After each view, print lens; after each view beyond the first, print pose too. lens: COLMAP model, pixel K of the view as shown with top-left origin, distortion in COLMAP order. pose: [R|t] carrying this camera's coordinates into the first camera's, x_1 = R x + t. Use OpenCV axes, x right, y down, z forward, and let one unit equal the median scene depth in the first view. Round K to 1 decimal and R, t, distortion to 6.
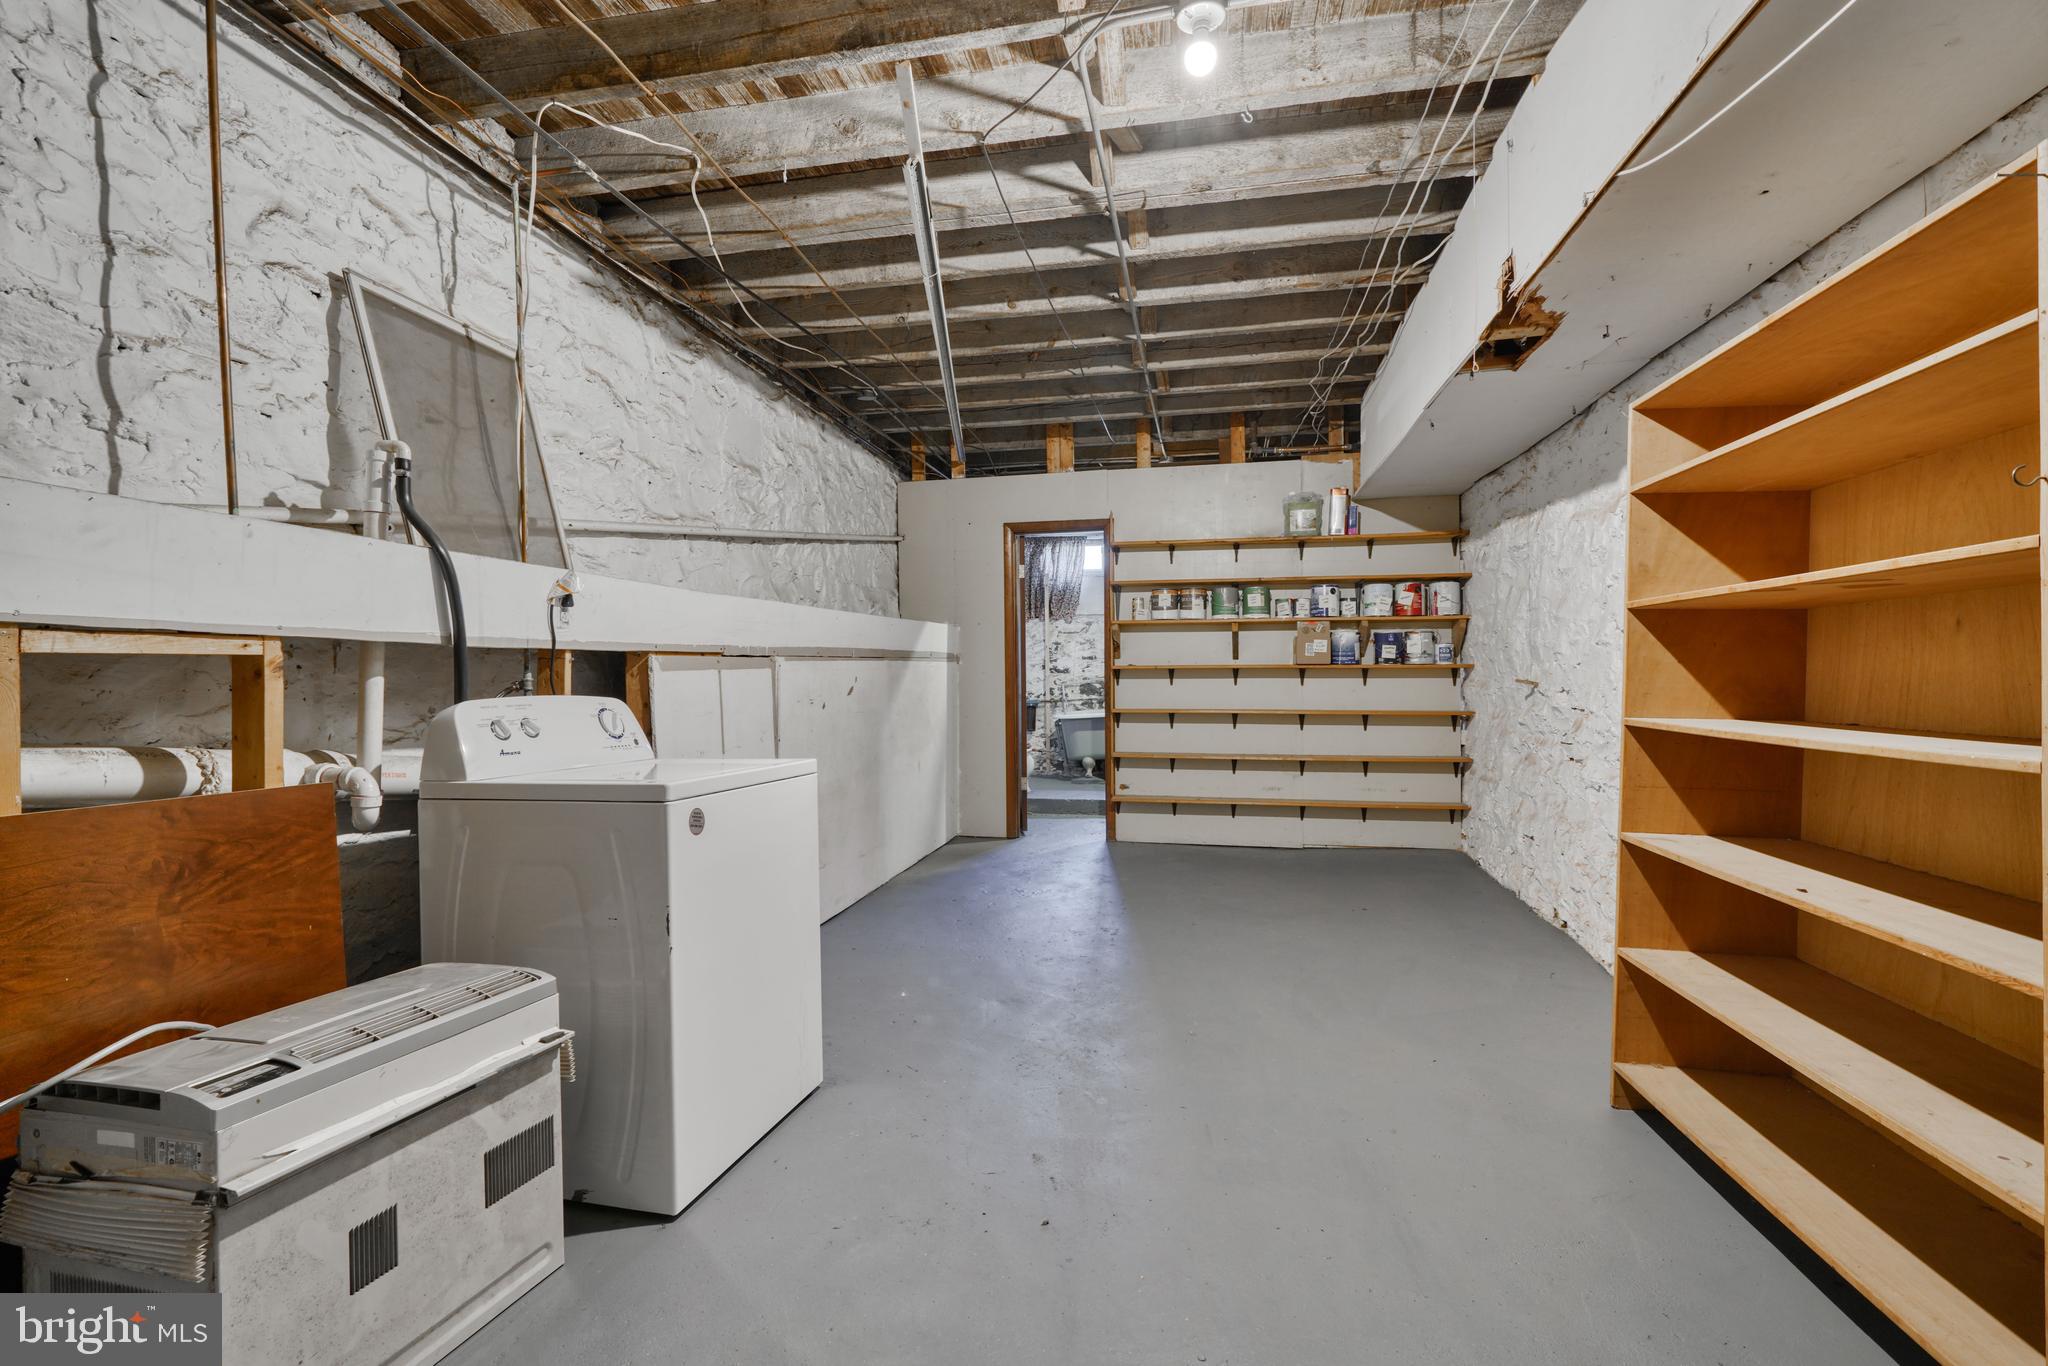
lens RADIAL K [[925.5, 0, 1022.7], [0, 925.5, 690.1], [0, 0, 1]] dist [-0.012507, 0.005318]
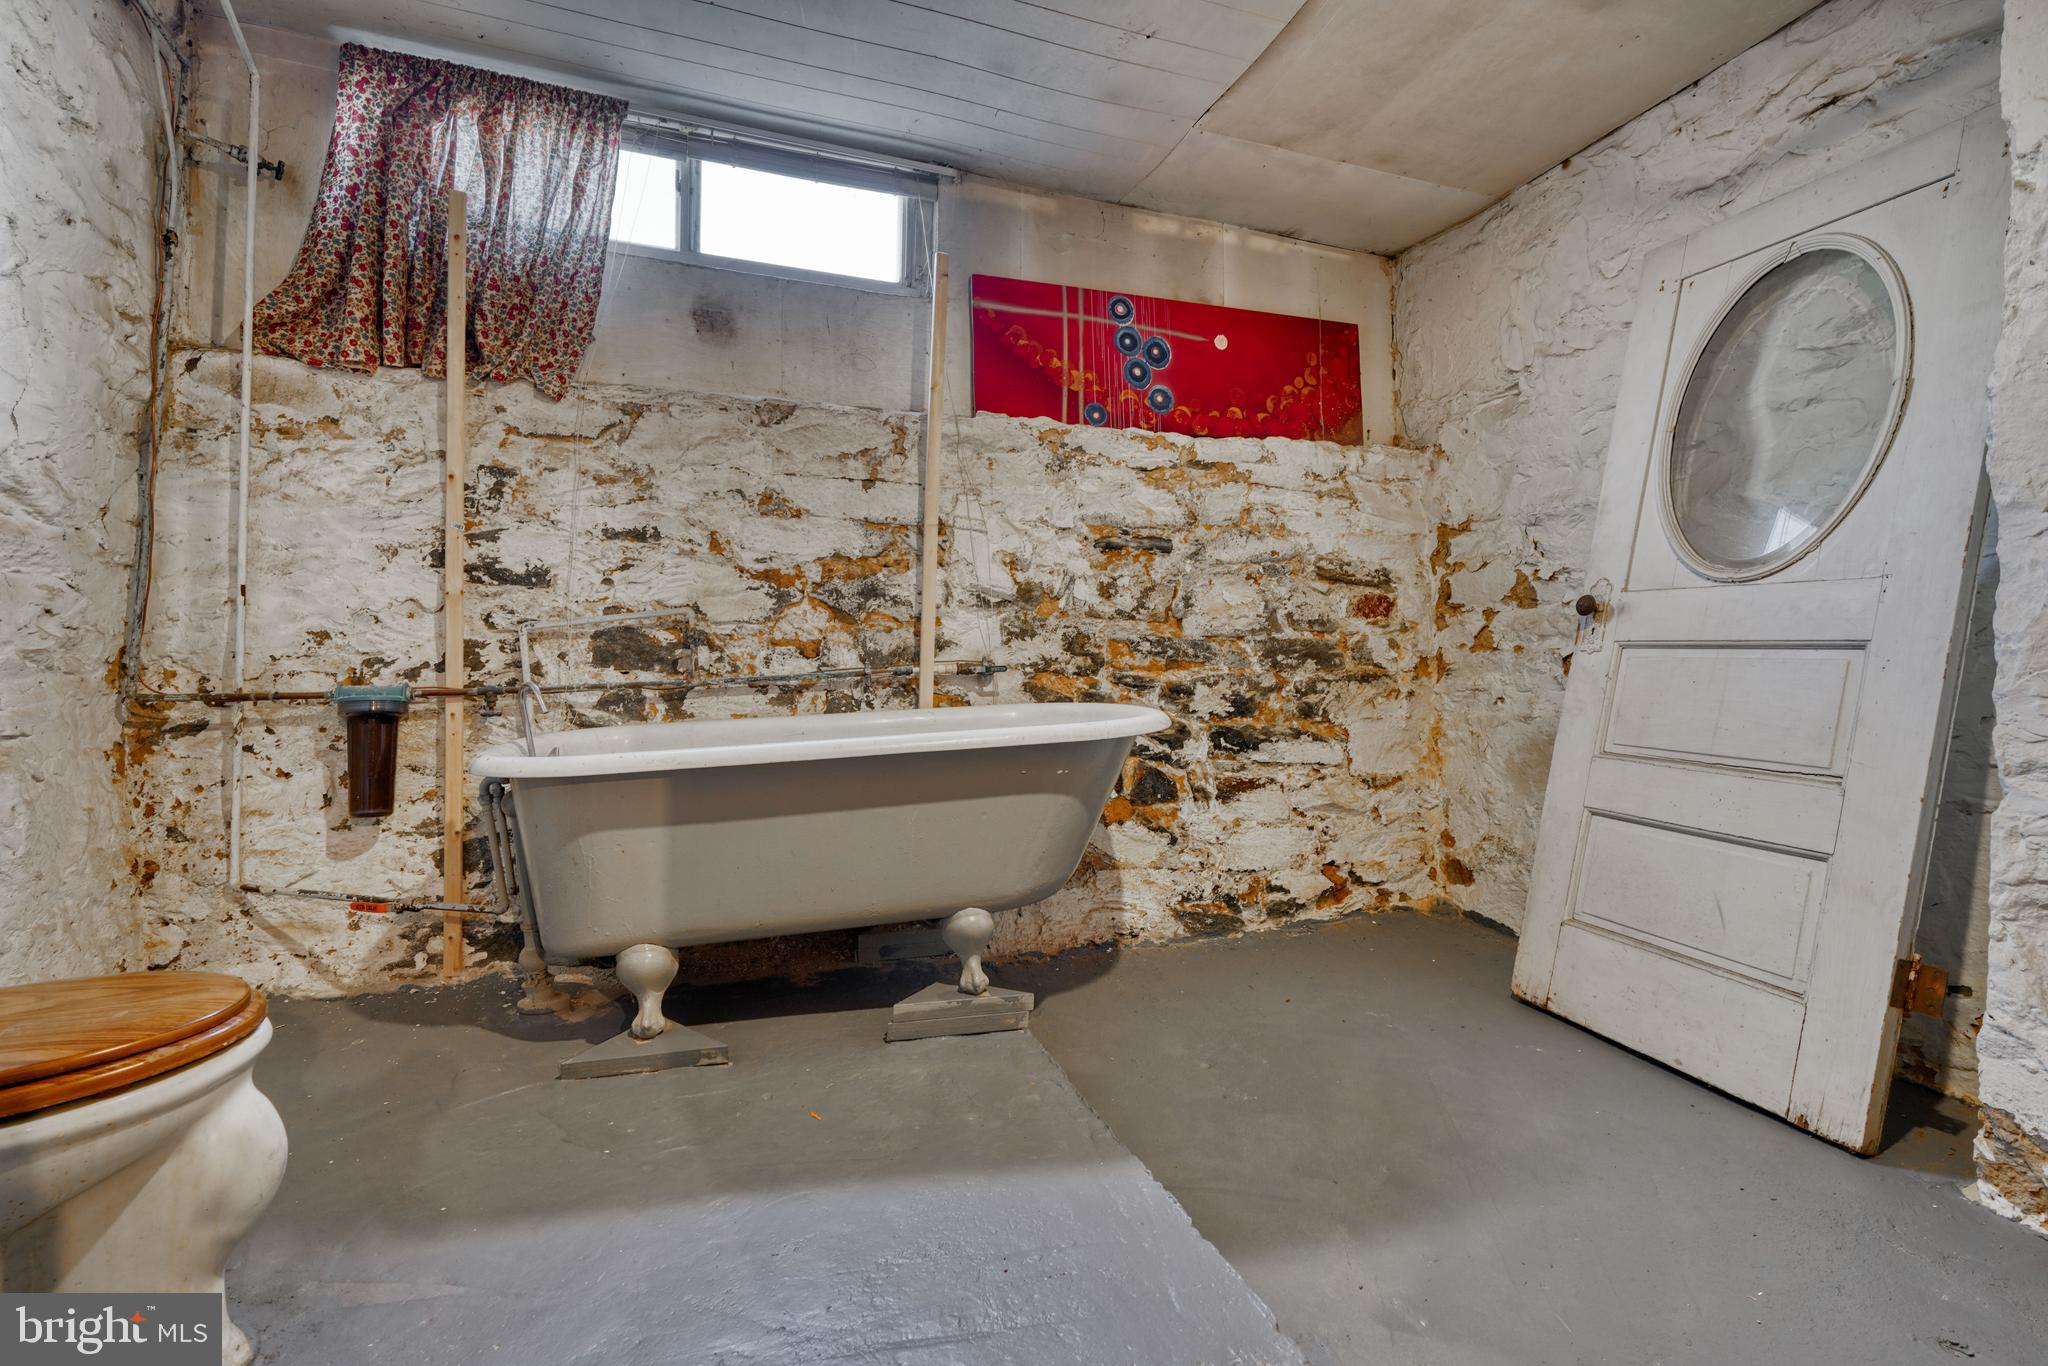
lens RADIAL K [[925.5, 0, 1023.9], [0, 925.5, 672.8], [0, 0, 1]] dist [-0.012507, 0.005318]
pose [[0.856221, 0.013501, 0.516433, 0.050613], [-0.008024, 0.999885, -0.012836, 0.014469], [-0.516547, 0.006847, 0.856231, 1.169067]]
